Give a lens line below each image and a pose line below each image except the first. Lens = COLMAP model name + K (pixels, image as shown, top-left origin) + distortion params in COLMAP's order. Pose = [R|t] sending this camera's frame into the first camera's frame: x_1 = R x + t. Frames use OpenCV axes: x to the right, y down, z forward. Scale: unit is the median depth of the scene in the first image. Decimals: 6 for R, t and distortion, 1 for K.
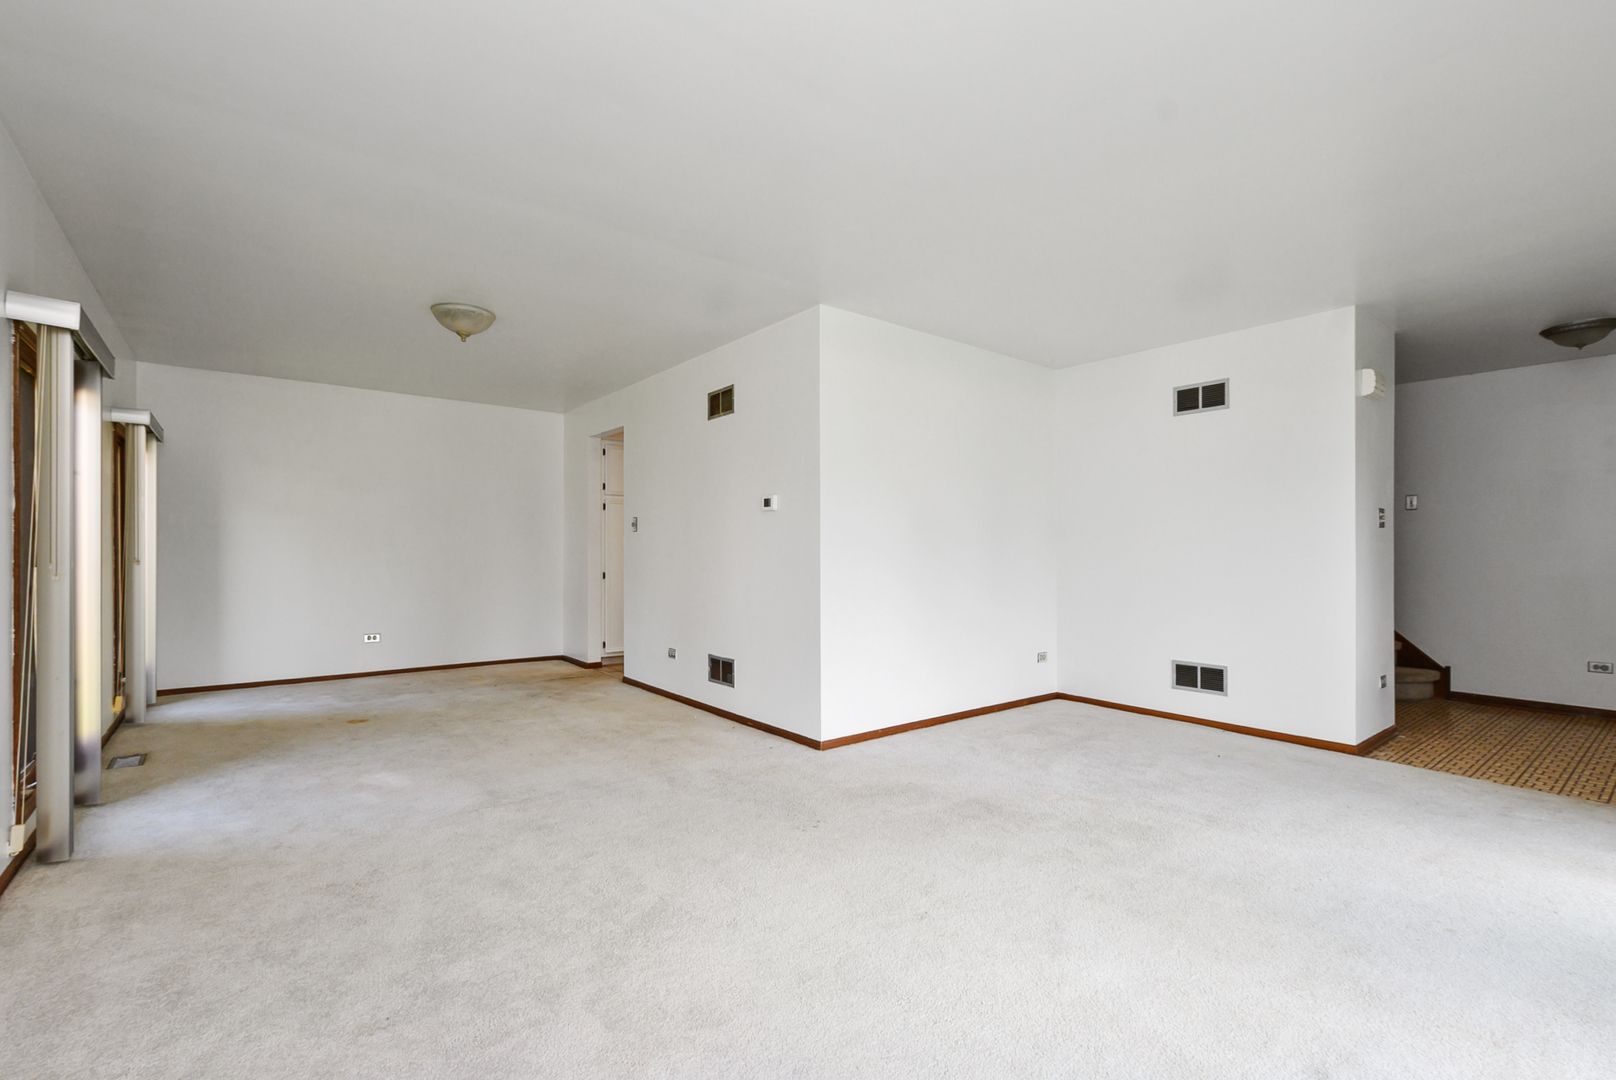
lens RADIAL K [[719.2, 0, 808.0], [0, 719.2, 540.0], [0, 0, 1]] dist [0.000247, 0.000131]
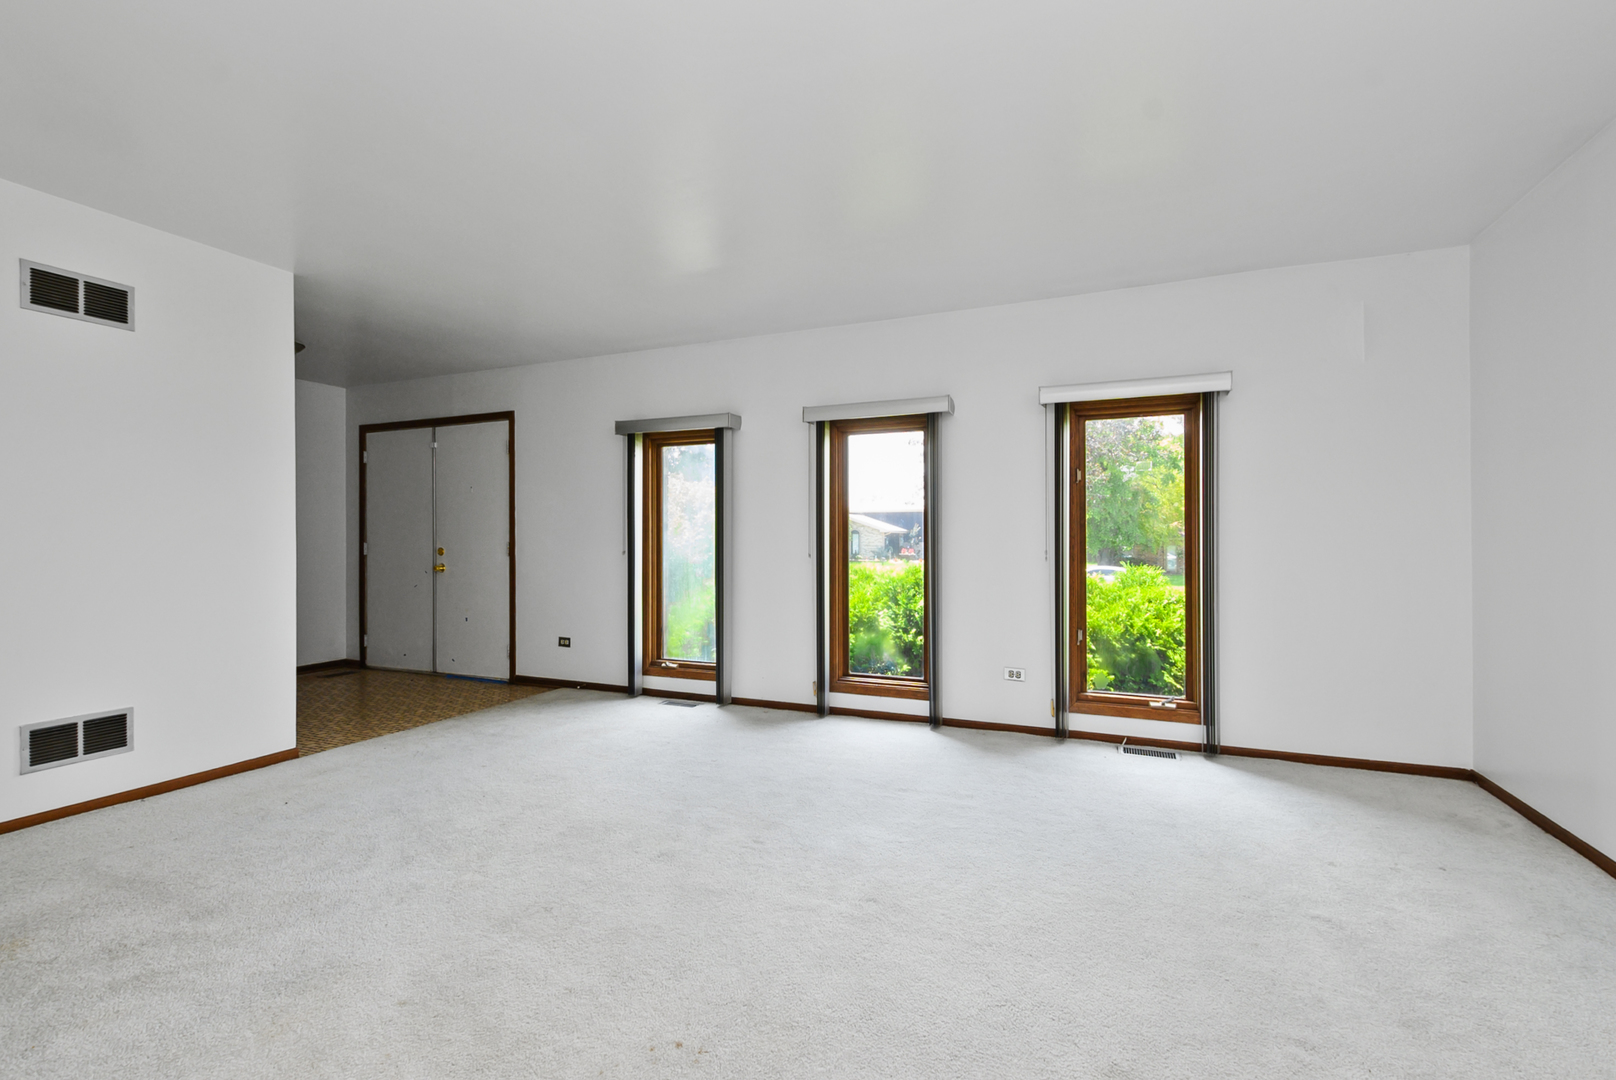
lens RADIAL K [[719.2, 0, 808.0], [0, 719.2, 540.0], [0, 0, 1]] dist [0.000247, 0.000131]
pose [[-0.465084, -0.001210, 0.885266, -0.323161], [-0.002756, 0.999996, -0.000081, 0.015046], [-0.885262, -0.002478, -0.465086, 0.750860]]
